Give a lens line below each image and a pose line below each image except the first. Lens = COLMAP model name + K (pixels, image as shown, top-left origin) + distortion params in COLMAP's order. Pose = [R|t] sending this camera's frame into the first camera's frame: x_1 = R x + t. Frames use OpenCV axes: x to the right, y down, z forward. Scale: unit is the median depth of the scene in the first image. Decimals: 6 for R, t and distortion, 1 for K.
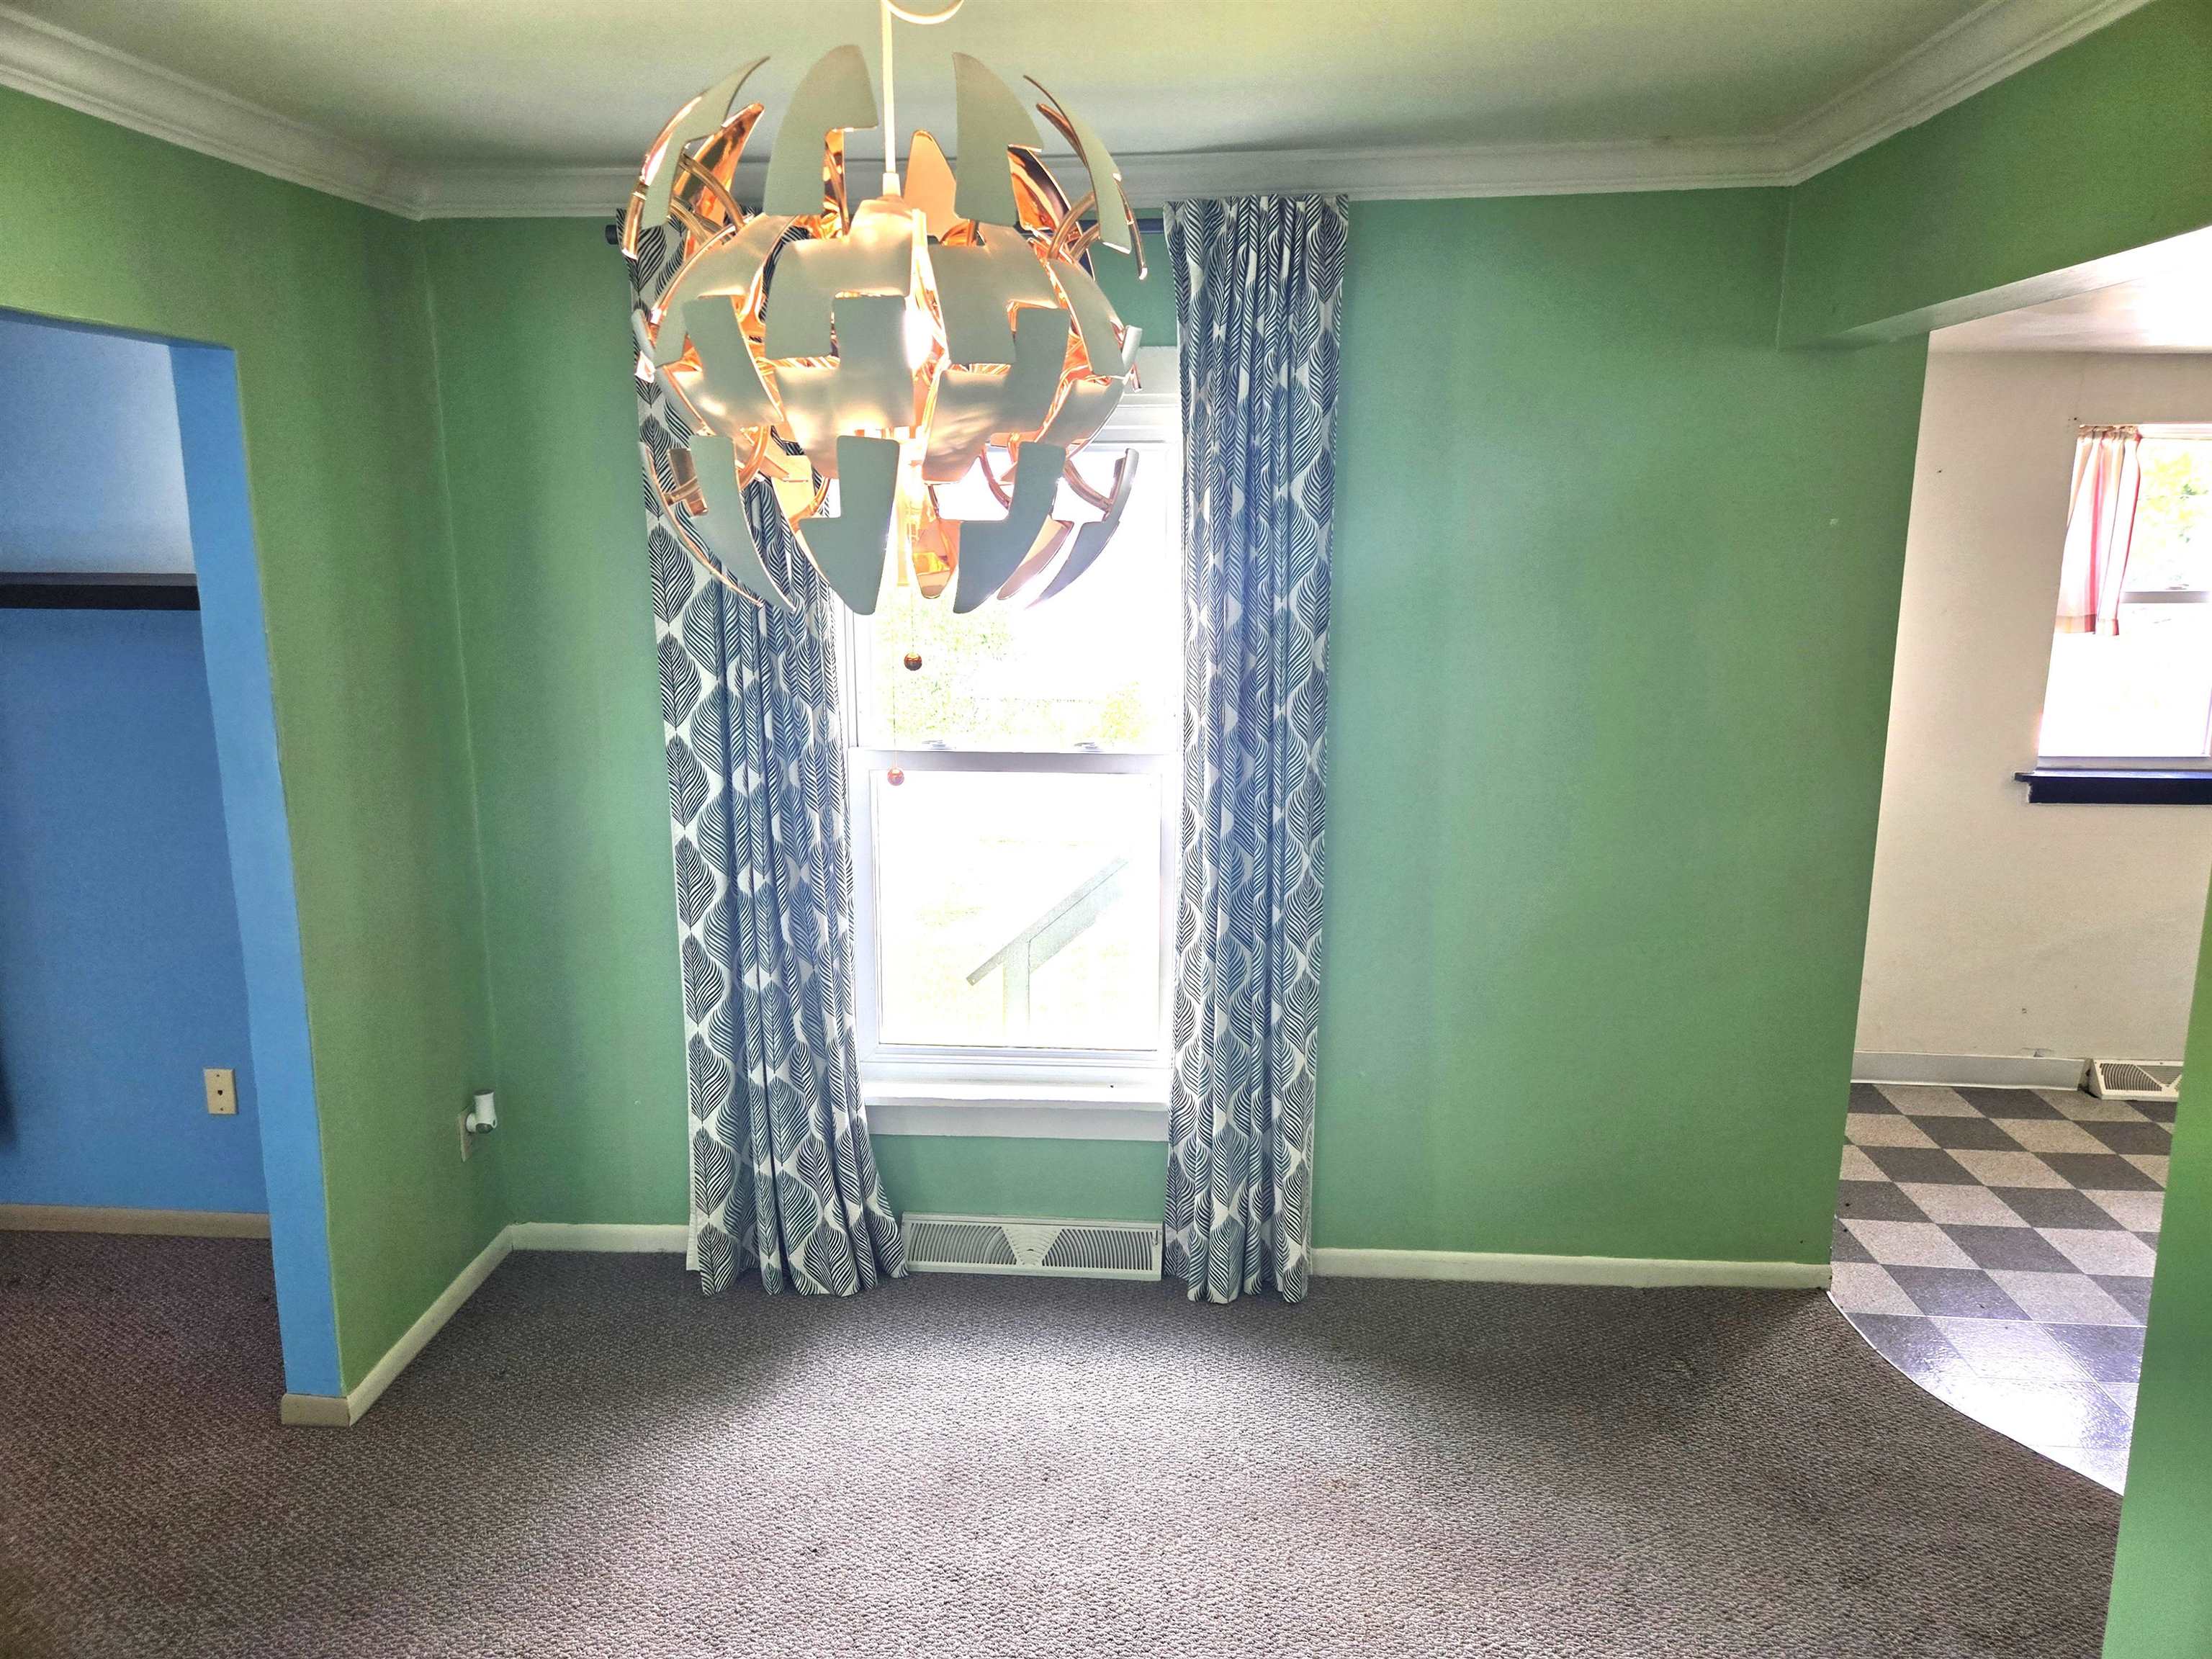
lens RADIAL K [[1485.9, 0, 1104.1], [0, 1485.9, 800.3], [0, 0, 1]] dist [0.048787, -0.032273]
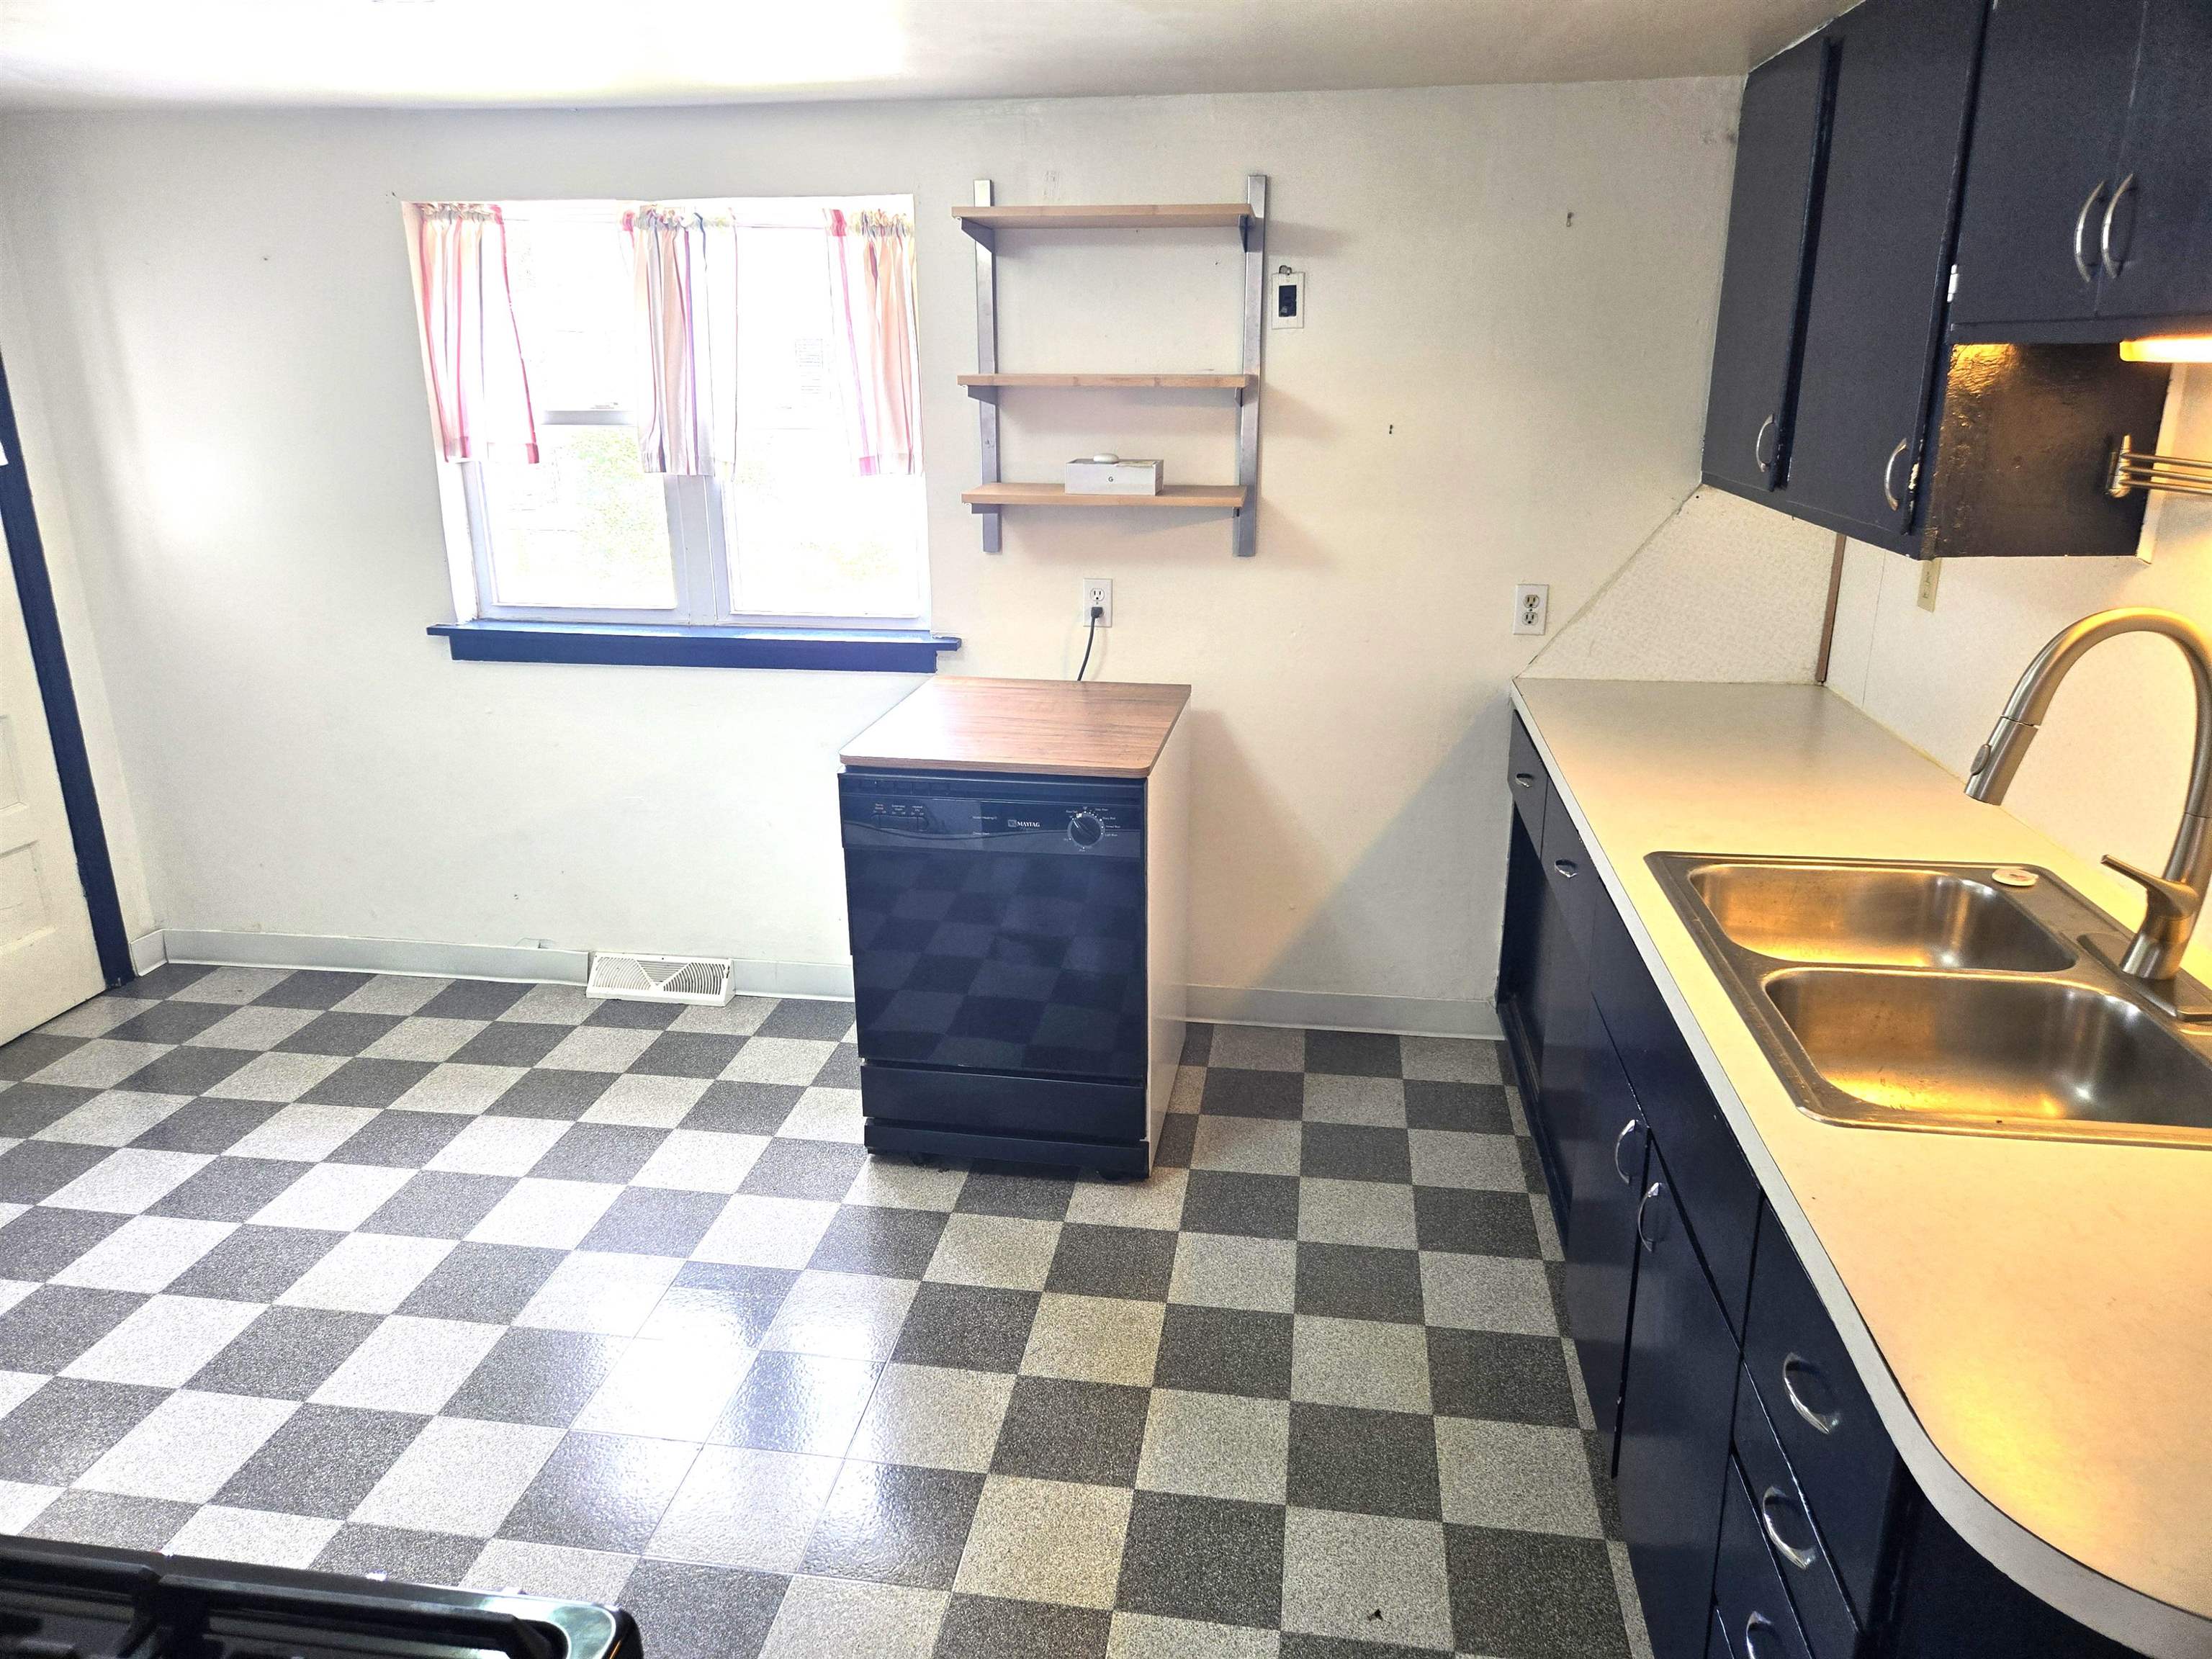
lens RADIAL K [[1485.9, 0, 1104.1], [0, 1485.9, 800.3], [0, 0, 1]] dist [0.048787, -0.032273]
pose [[0.996898, 0.019195, -0.076325, 1.055504], [-0.011313, 0.994680, 0.102392, -0.010435], [0.077885, -0.101211, 0.991812, 0.169552]]
